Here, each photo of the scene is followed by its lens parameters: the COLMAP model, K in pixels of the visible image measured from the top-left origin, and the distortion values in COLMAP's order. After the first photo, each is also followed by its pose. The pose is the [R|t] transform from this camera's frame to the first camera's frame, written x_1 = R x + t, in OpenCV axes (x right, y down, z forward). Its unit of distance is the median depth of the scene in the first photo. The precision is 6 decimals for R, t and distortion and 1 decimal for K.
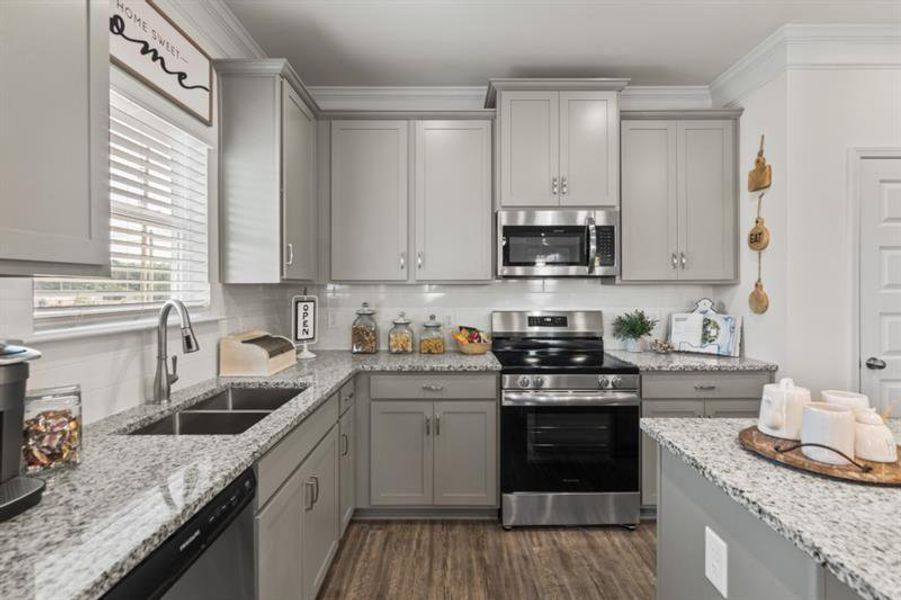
lens RADIAL K [[437.0, 0, 448.0], [0, 437.0, 287.7], [0, 0, 1]] dist [-0.001674, -0.000064]
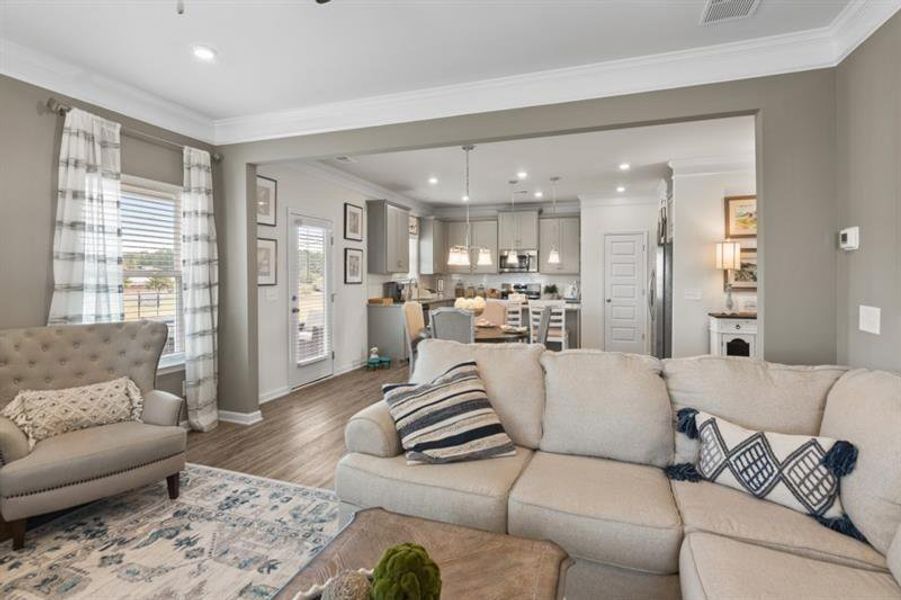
lens RADIAL K [[449.5, 0, 451.6], [0, 449.5, 271.1], [0, 0, 1]] dist [0.001710, -0.000811]
pose [[0.946579, 0.001389, -0.322470, 0.841622], [-0.003717, 0.999971, -0.006605, -0.008961], [0.322452, 0.007450, 0.946557, -2.168582]]
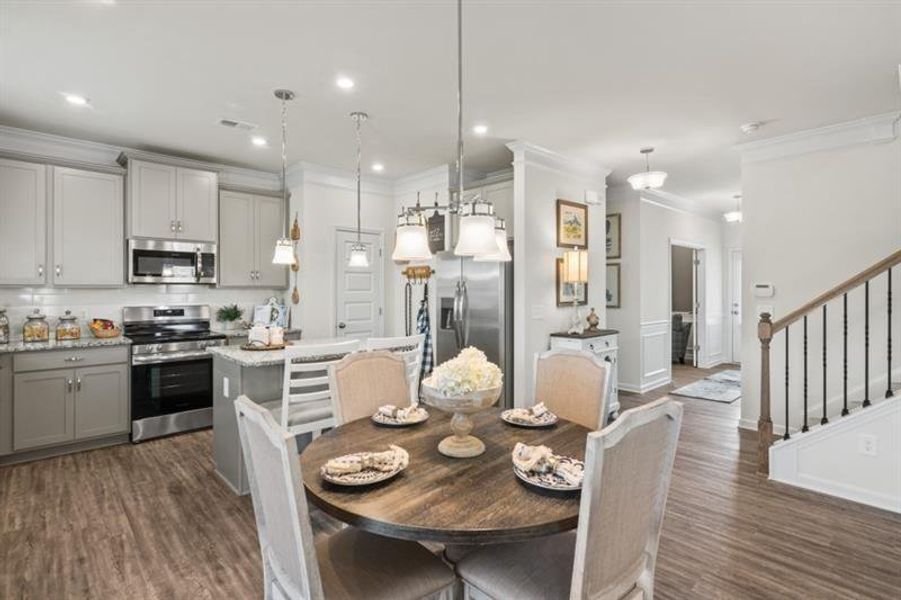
lens RADIAL K [[437.0, 0, 449.8], [0, 437.0, 290.8], [0, 0, 1]] dist [-0.001674, -0.000064]
pose [[0.727603, -0.000151, 0.685998, -0.112272], [-0.001717, 0.999996, 0.002042, -0.003568], [-0.685996, -0.002664, 0.727600, -0.847264]]
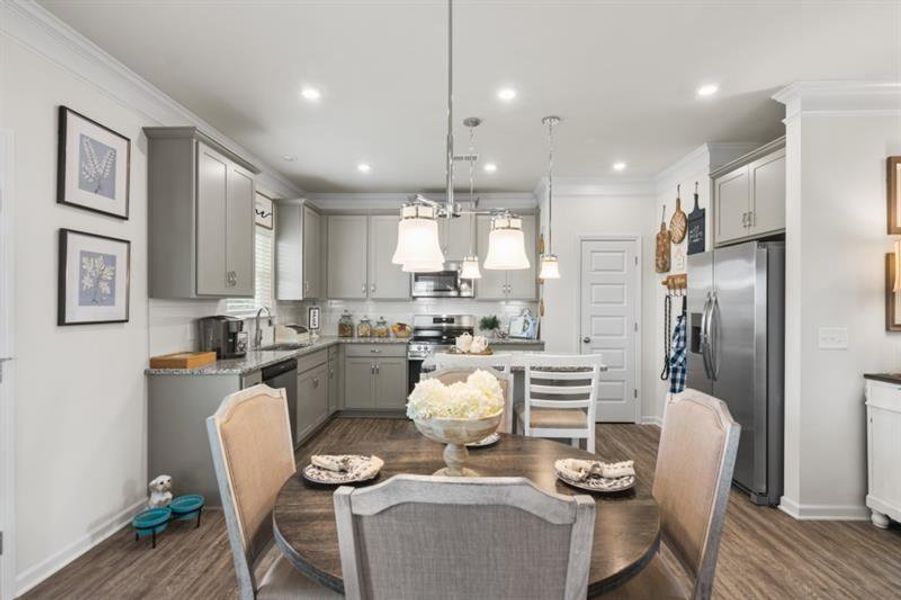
lens RADIAL K [[437.0, 0, 451.7], [0, 437.0, 301.5], [0, 0, 1]] dist [-0.001674, -0.000064]
pose [[0.999849, 0.004792, -0.016707, 0.326411], [-0.004766, 0.999987, 0.001564, -0.007801], [0.016714, -0.001484, 0.999859, -0.959258]]
